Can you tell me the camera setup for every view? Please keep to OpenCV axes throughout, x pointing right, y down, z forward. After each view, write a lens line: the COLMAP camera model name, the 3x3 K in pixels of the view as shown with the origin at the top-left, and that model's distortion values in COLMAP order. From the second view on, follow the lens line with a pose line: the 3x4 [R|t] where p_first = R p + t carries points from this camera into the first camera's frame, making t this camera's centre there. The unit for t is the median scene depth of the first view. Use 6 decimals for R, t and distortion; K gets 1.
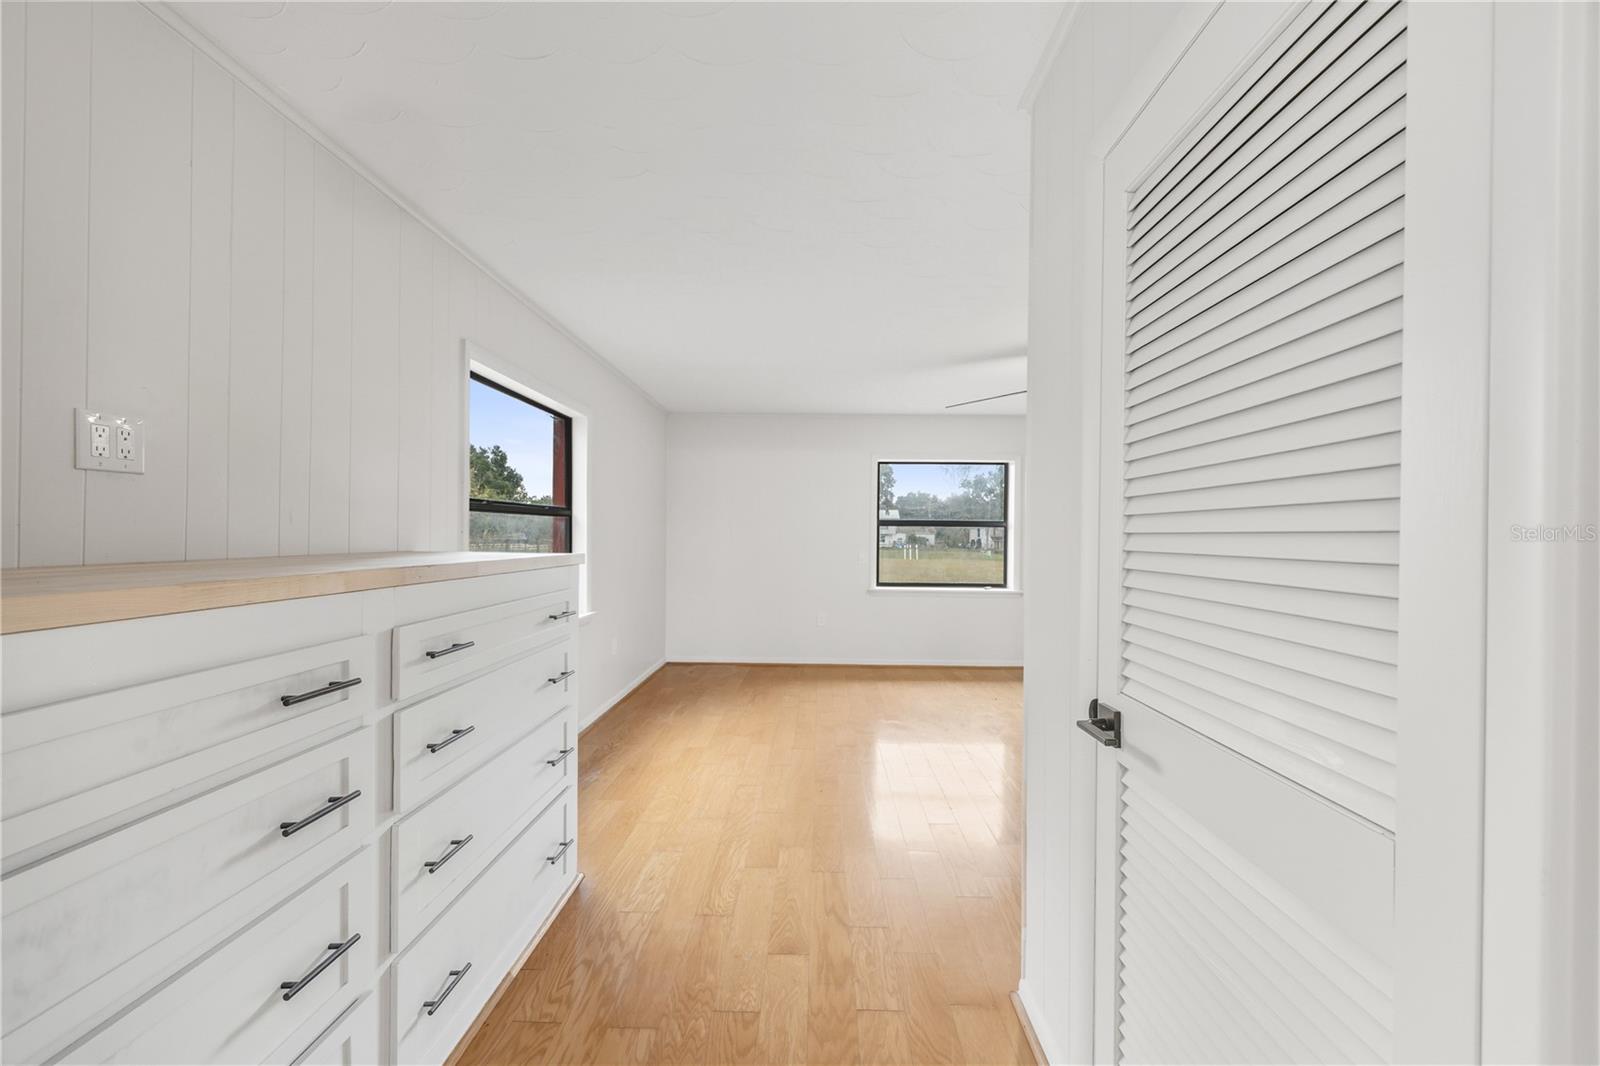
lens RADIAL K [[616.4, 0, 808.6], [0, 616.4, 530.0], [0, 0, 1]] dist [0.003388, -0.001021]
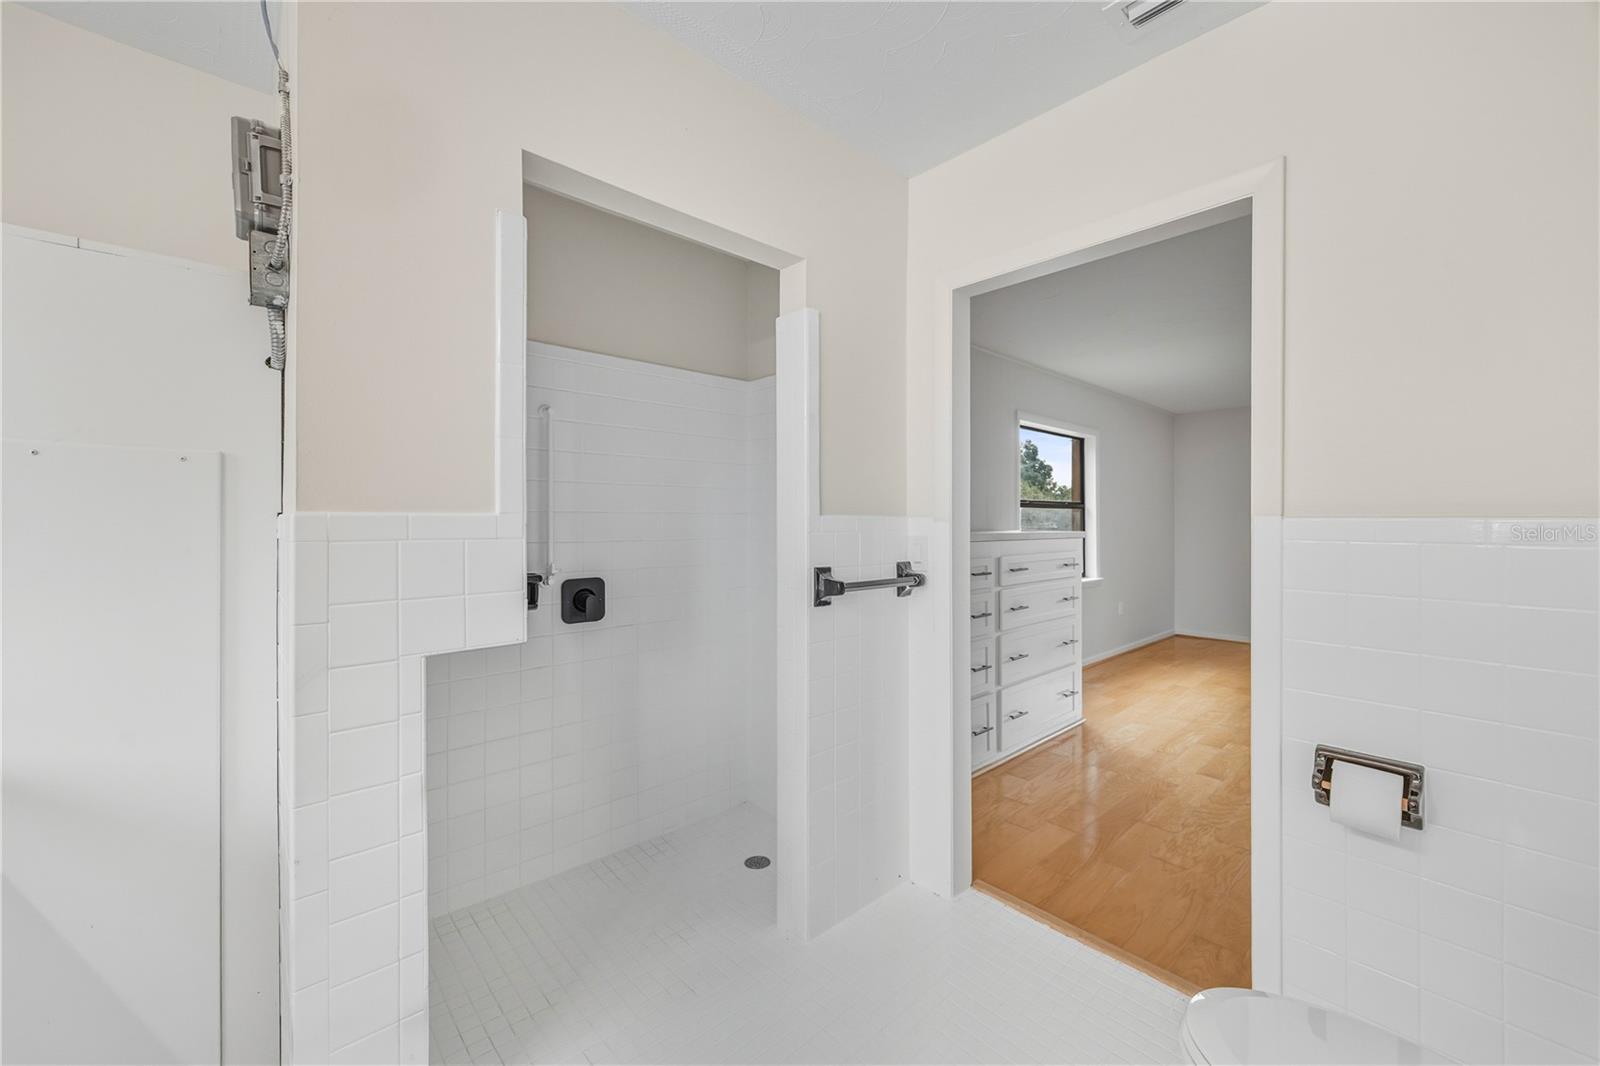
lens RADIAL K [[616.4, 0, 806.6], [0, 616.4, 517.9], [0, 0, 1]] dist [0.003388, -0.001021]
pose [[0.686676, -0.003614, -0.726955, 0.243685], [0.002226, 0.999993, -0.002868, 0.002368], [0.726960, 0.000351, 0.686679, -0.513649]]
